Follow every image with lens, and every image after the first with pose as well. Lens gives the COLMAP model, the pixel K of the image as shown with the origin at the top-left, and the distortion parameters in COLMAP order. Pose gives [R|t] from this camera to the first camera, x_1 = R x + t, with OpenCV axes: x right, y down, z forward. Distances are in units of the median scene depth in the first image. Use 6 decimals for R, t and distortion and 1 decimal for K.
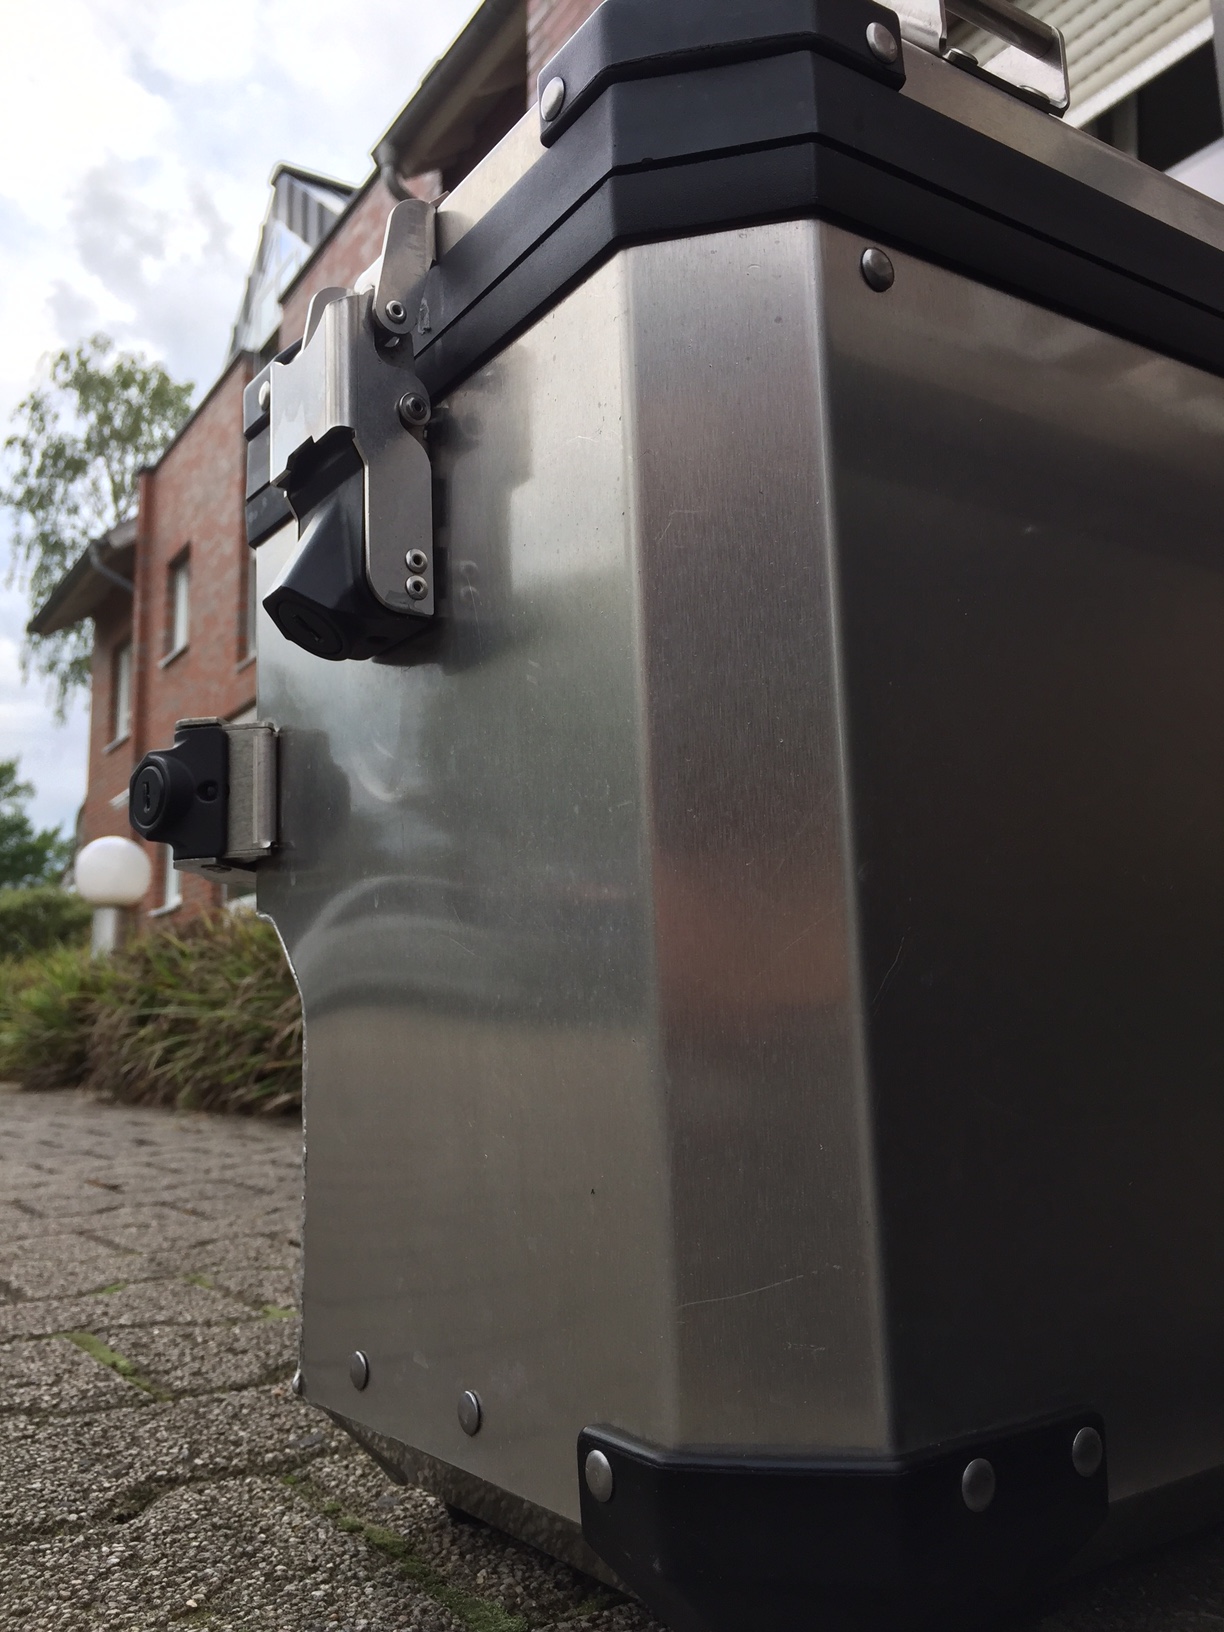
lens RADIAL K [[1408.5, 0, 612.0], [0, 1408.5, 816.0], [0, 0, 1]] dist [0.091295, -0.132511]
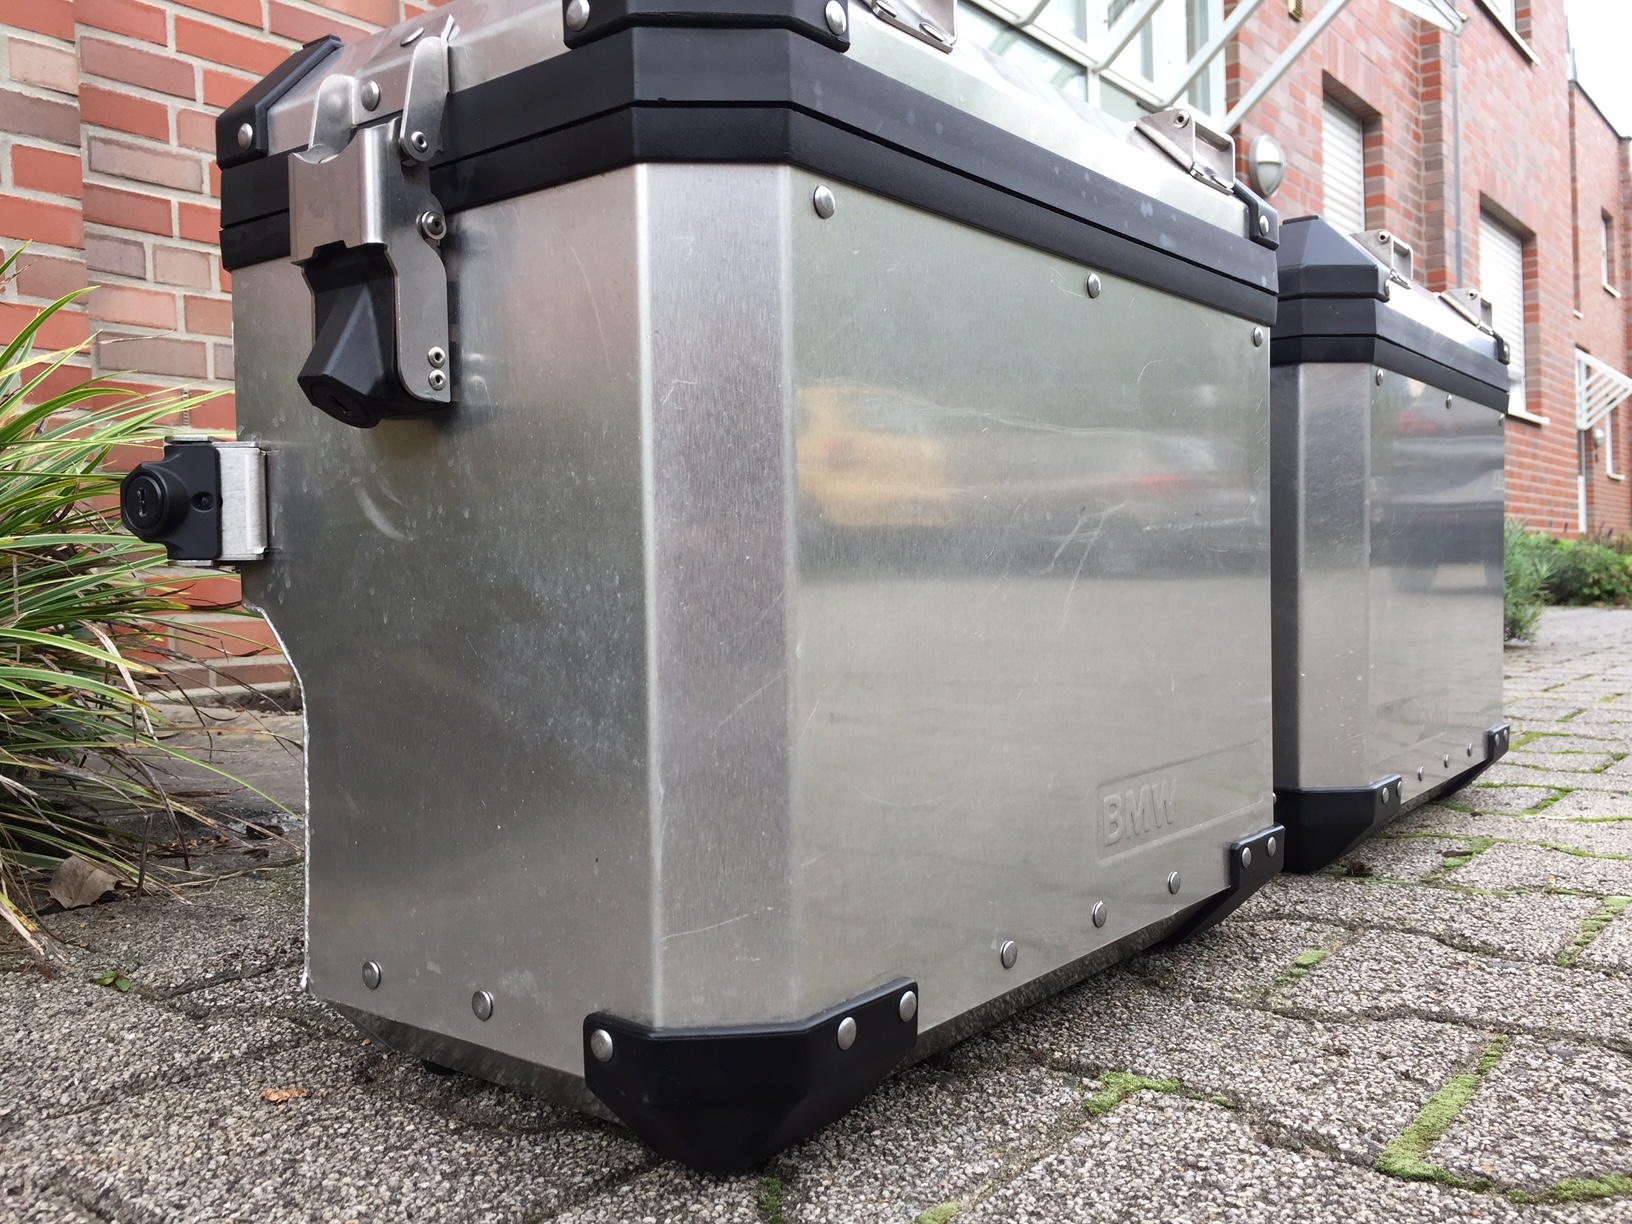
lens RADIAL K [[1376.0, 0, 816.0], [0, 1376.0, 612.0], [0, 0, 1]] dist [0.088983, -0.000081]
pose [[0.955647, 0.011875, 0.294276, -0.177914], [-0.064765, 0.983202, 0.170645, -0.192024], [-0.287306, -0.182135, 0.940363, -0.272110]]
